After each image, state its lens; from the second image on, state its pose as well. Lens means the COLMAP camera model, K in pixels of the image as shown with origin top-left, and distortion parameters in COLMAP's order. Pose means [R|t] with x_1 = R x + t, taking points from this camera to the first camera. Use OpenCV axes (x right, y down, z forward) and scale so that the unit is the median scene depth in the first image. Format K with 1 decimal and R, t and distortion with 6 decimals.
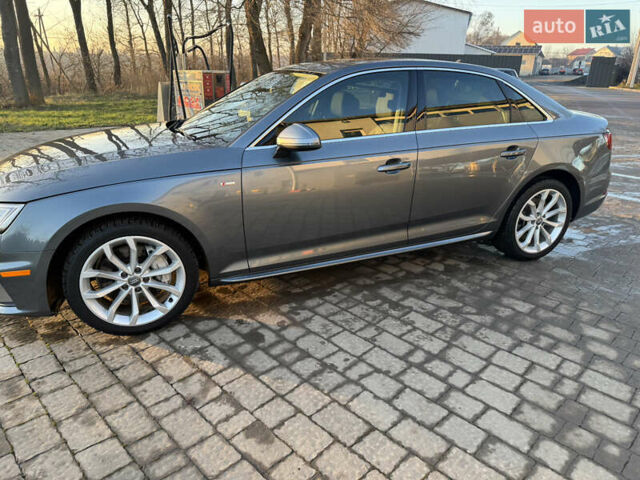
lens RADIAL K [[445.1, 0, 320.6], [0, 445.1, 234.1], [0, 0, 1]] dist [0.029489, -0.038760]
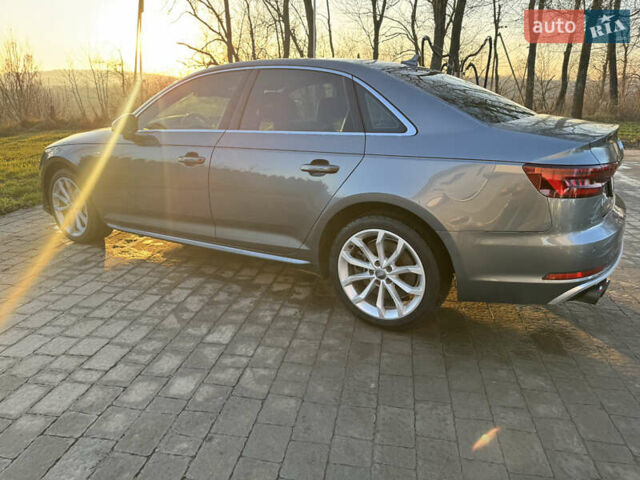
lens RADIAL K [[445.1, 0, 323.1], [0, 445.1, 236.0], [0, 0, 1]] dist [0.029489, -0.038760]
pose [[0.579823, 0.224817, -0.783111, 1.357313], [-0.264045, 0.961151, 0.080427, -0.165040], [0.770770, 0.160143, 0.616659, 0.682964]]
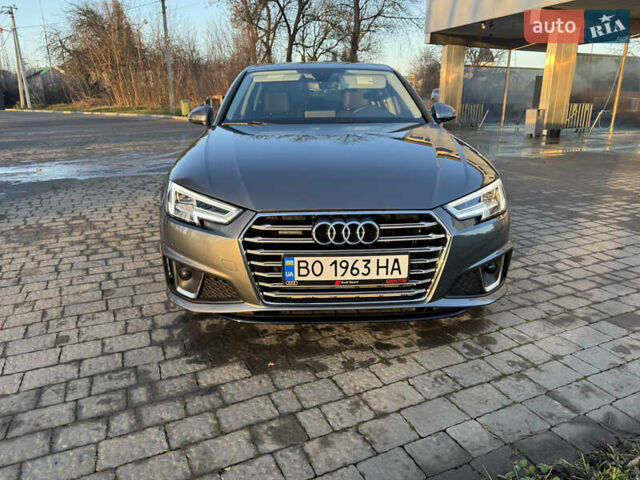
lens RADIAL K [[445.1, 0, 313.3], [0, 445.1, 237.3], [0, 0, 1]] dist [0.029489, -0.038760]
pose [[0.364049, -0.295555, 0.883242, -1.552217], [0.331257, 0.927396, 0.173795, -0.232202], [-0.870481, 0.229310, 0.435522, 0.816953]]
